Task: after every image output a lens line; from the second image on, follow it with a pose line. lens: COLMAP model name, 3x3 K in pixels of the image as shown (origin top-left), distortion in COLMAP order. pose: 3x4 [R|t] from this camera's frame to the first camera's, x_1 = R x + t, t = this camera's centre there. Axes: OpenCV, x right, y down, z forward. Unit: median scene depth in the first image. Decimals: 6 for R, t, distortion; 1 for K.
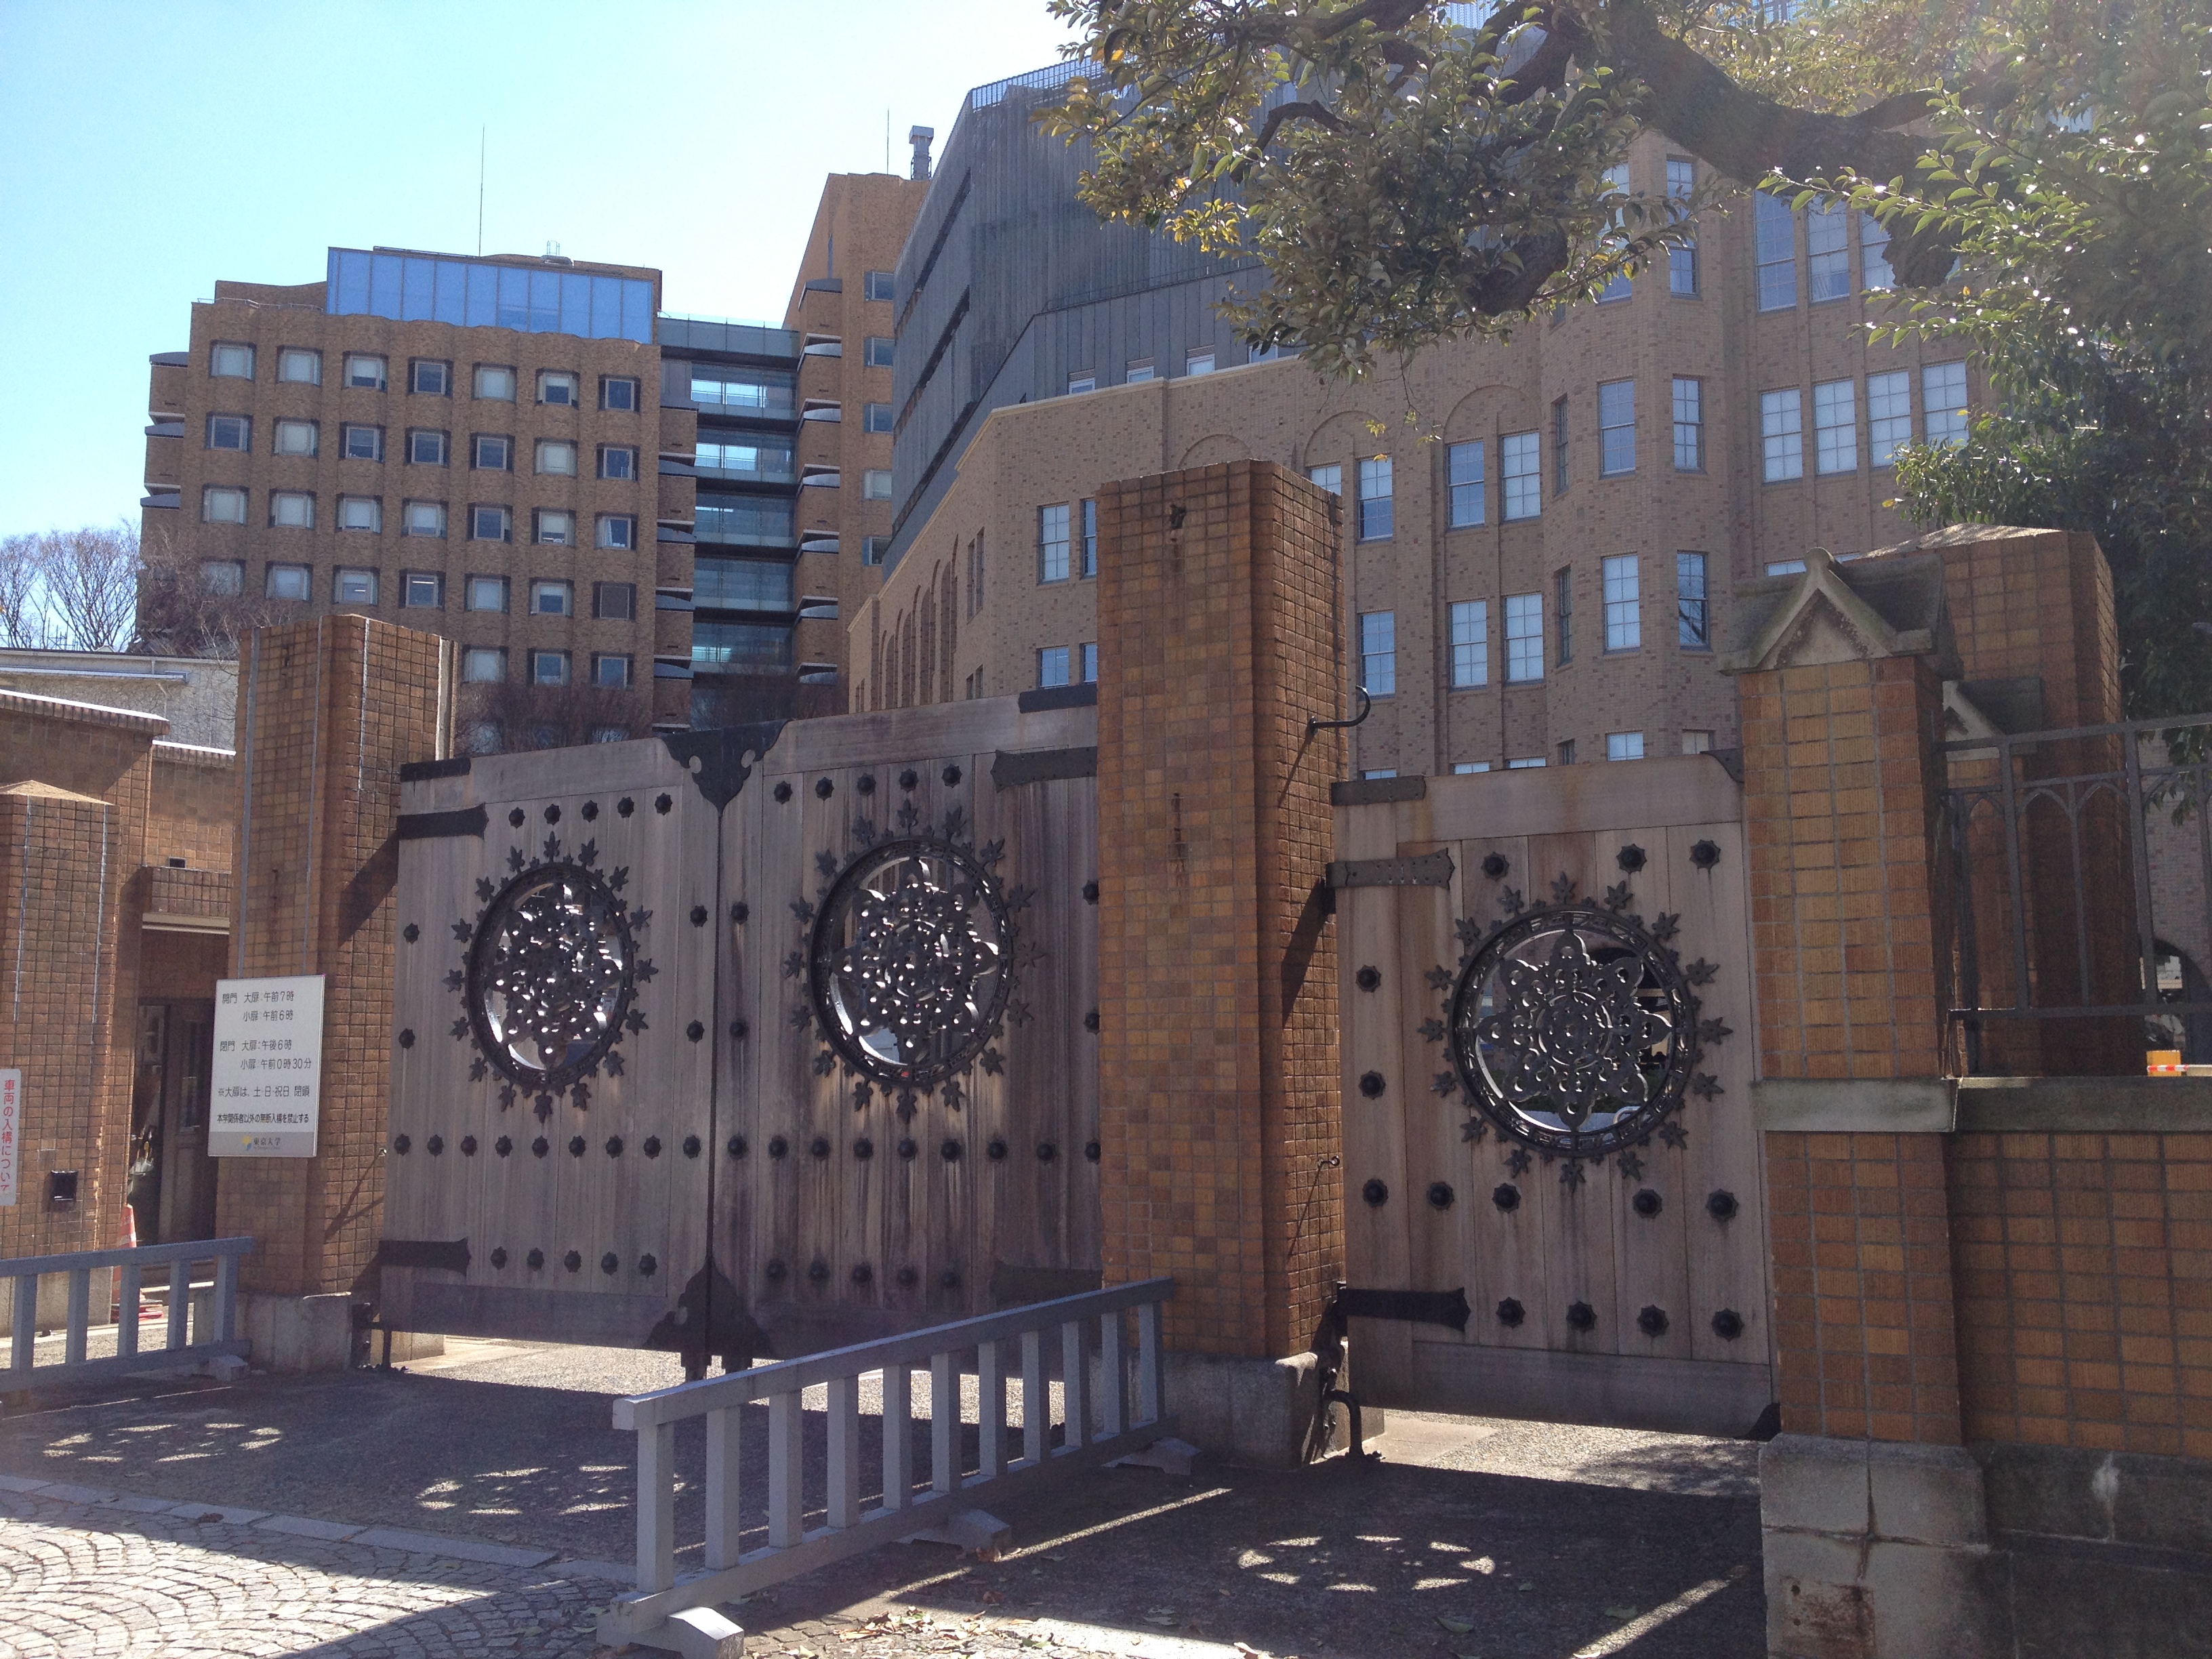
lens RADIAL K [[2243.4, 0, 1106.2], [0, 2243.4, 824.8], [0, 0, 1]] dist [0.072378, 0.000000]
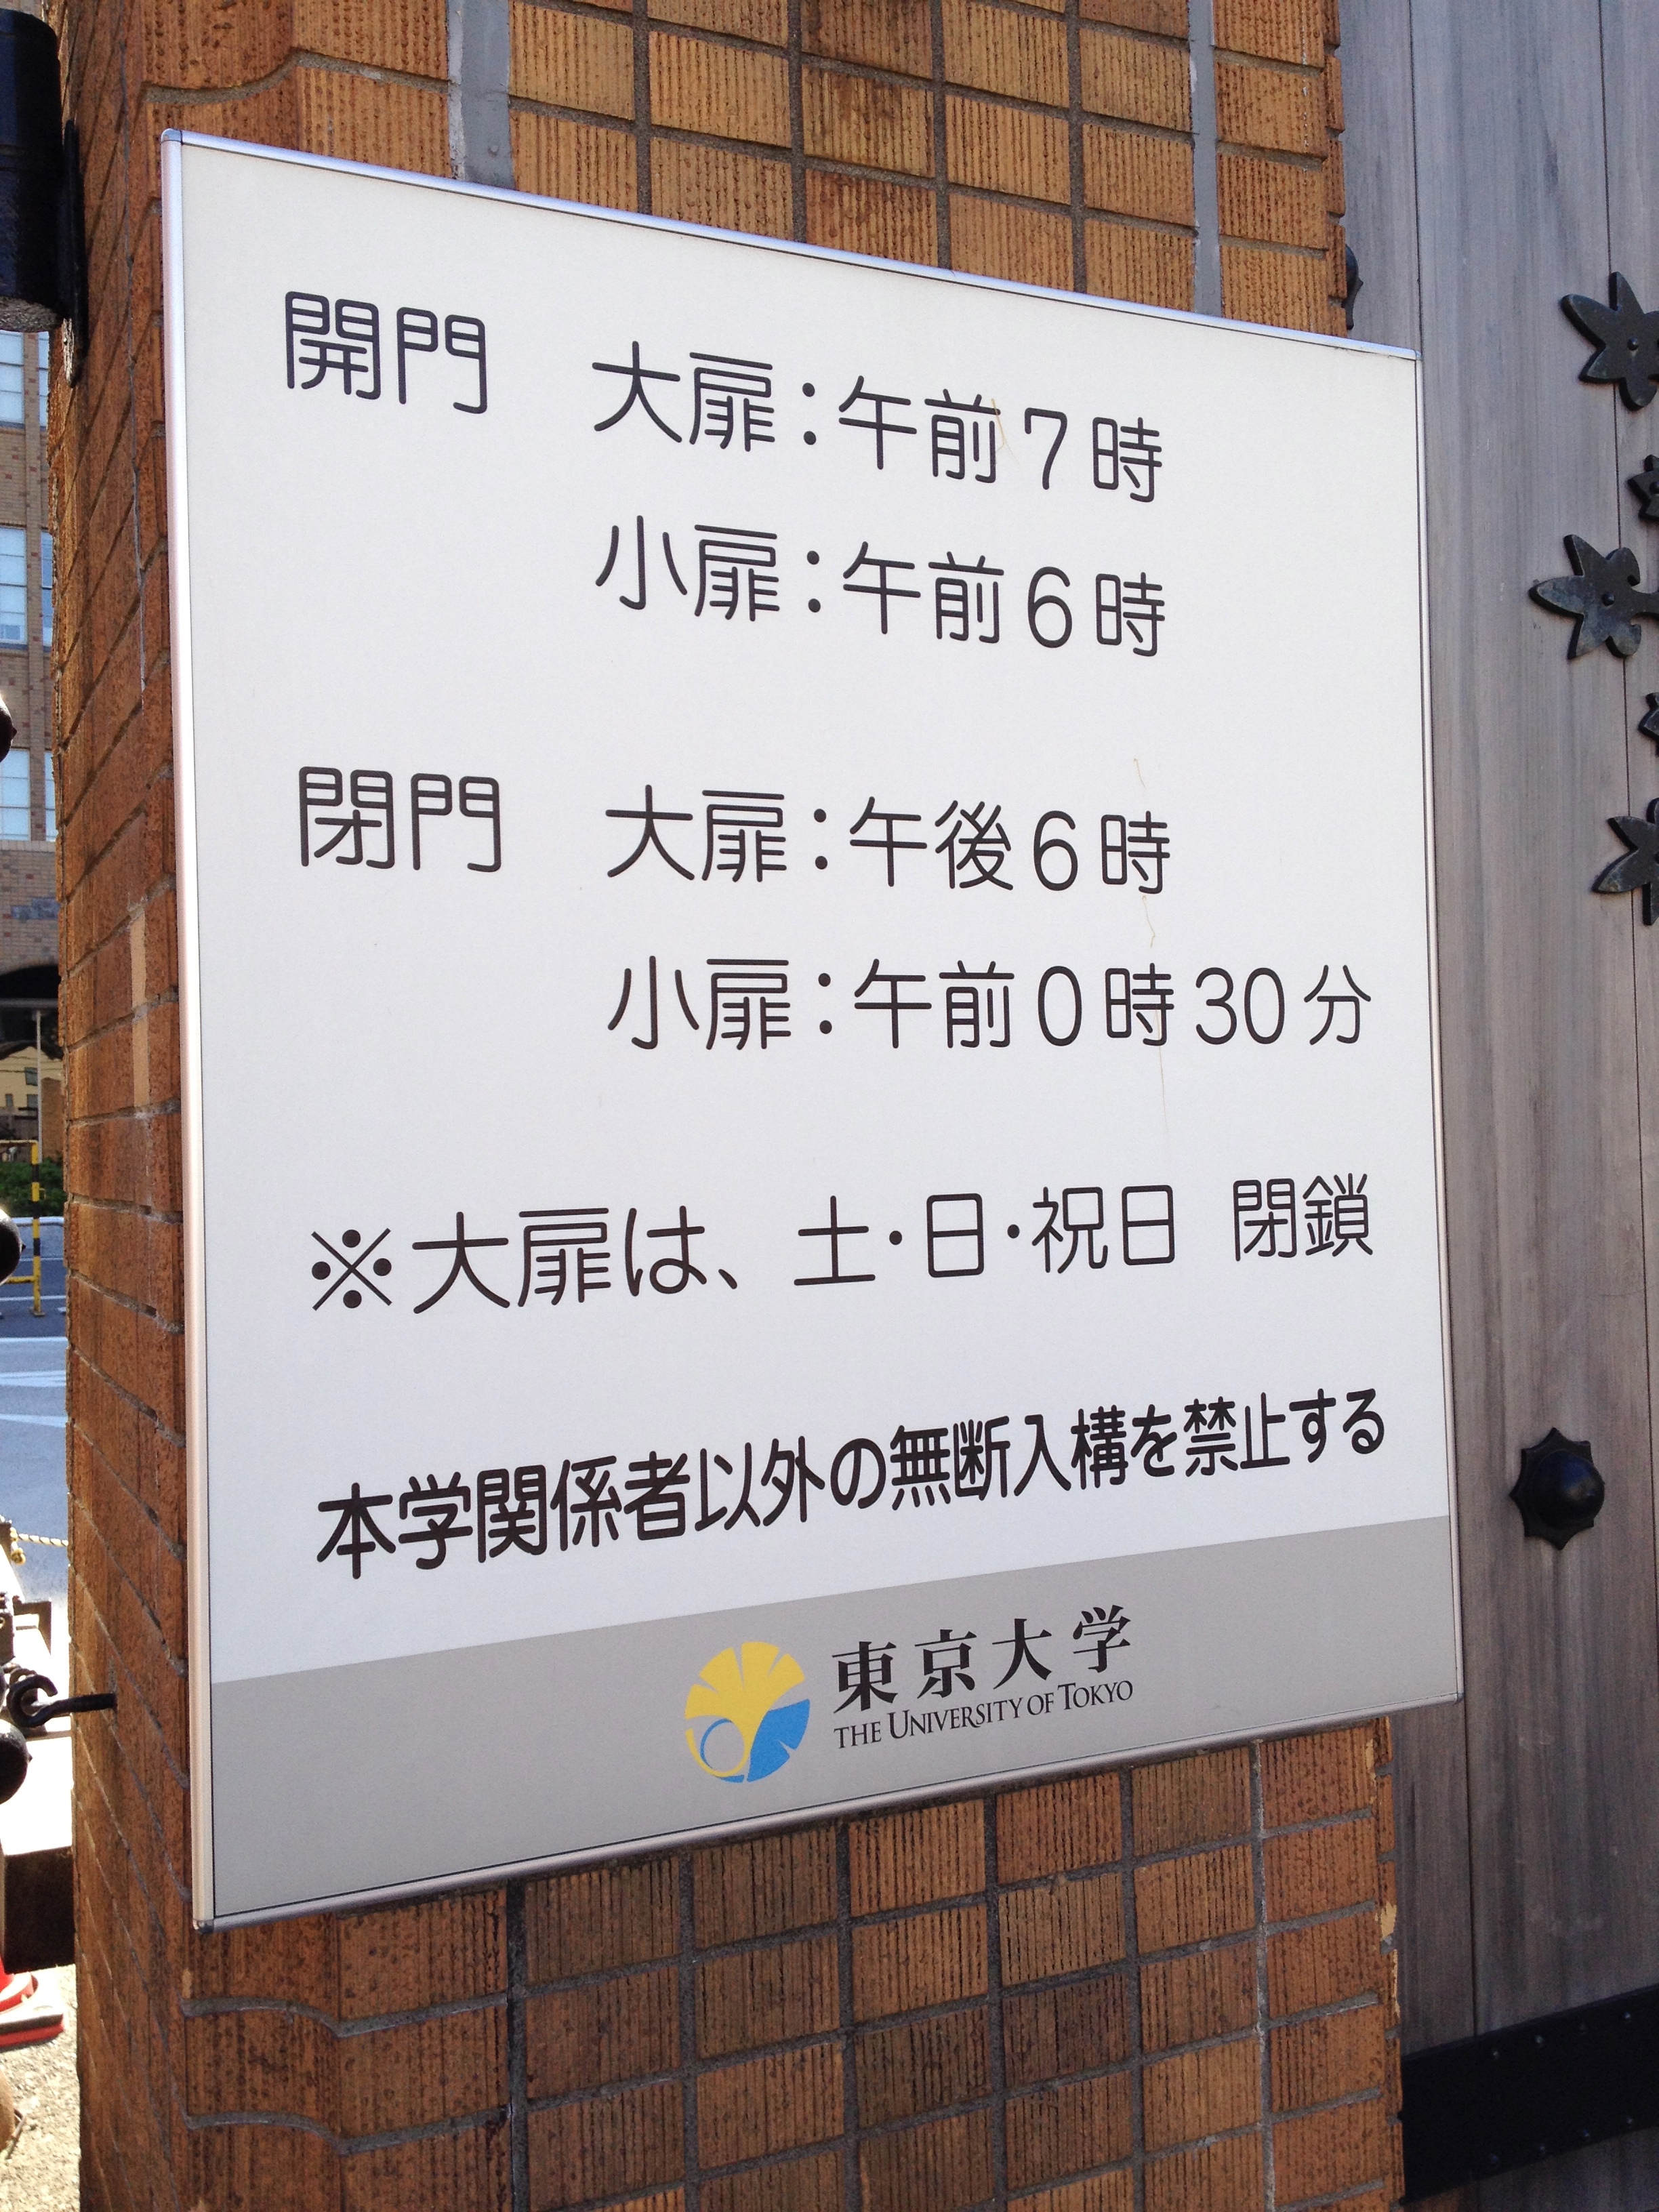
lens RADIAL K [[2243.4, 0, 829.6], [0, 2243.4, 1108.2], [0, 0, 1]] dist [0.072378, 0.000000]
pose [[0.503105, 0.002844, 0.864221, -0.471256], [-0.074563, 0.996409, 0.040128, 0.106255], [-0.861003, -0.084628, 0.501510, 0.943150]]
